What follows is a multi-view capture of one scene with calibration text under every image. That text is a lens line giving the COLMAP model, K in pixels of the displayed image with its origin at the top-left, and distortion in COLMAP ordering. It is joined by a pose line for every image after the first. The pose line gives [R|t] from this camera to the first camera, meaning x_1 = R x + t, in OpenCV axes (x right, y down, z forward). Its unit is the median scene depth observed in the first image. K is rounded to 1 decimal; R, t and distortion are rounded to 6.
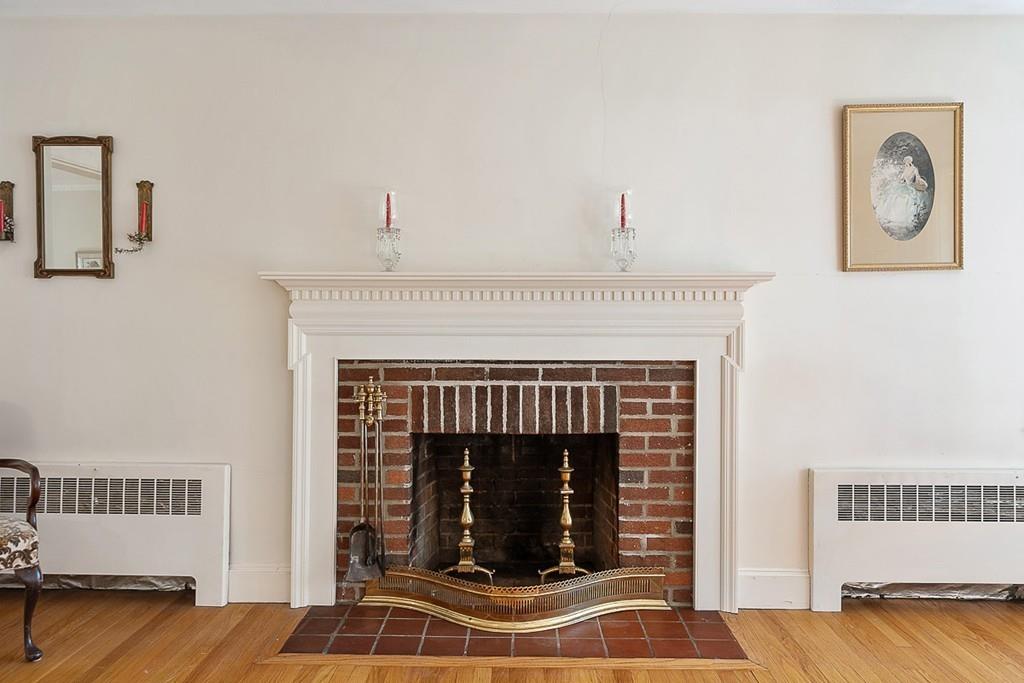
lens RADIAL K [[781.5, 0, 510.9], [0, 781.5, 336.8], [0, 0, 1]] dist [-0.001159, 0.000836]
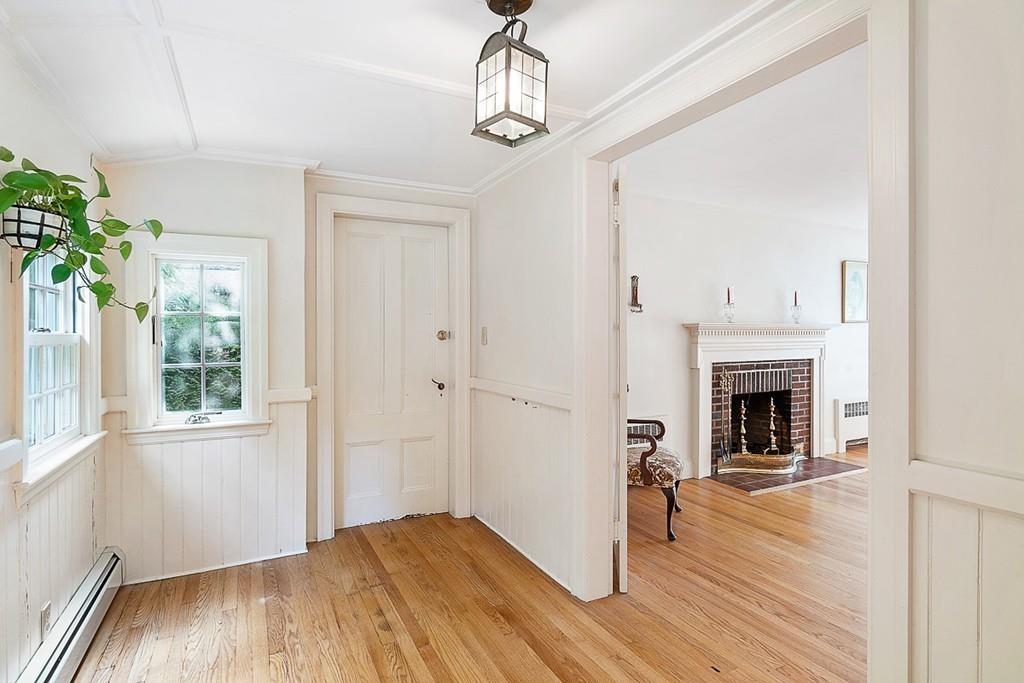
lens RADIAL K [[518.0, 0, 512.0], [0, 518.0, 341.5], [0, 0, 1]] dist [-0.000054, 0.000041]
pose [[0.880890, -0.012232, 0.473163, -1.387692], [0.012305, 0.999920, 0.002940, -0.040685], [-0.473161, 0.003232, 0.880970, -0.008716]]
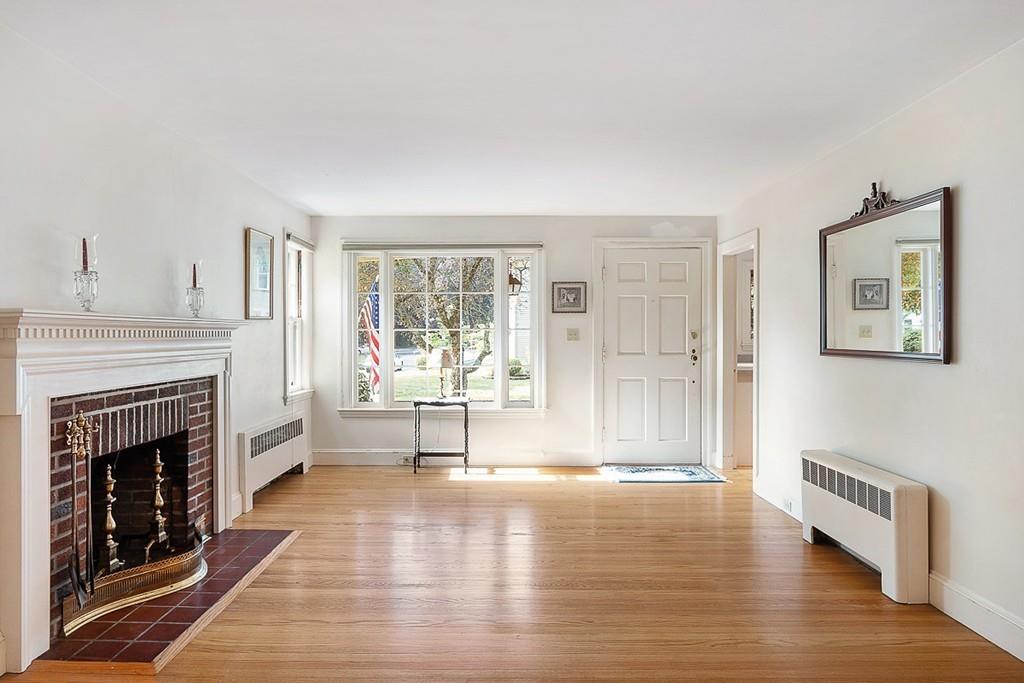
lens RADIAL K [[624.3, 0, 506.6], [0, 624.3, 338.3], [0, 0, 1]] dist [-0.003722, -0.002916]
pose [[-0.013935, -0.008858, 0.999864, -1.013628], [0.014448, 0.999855, 0.009059, -0.045540], [-0.999799, 0.014572, -0.013805, 0.428403]]
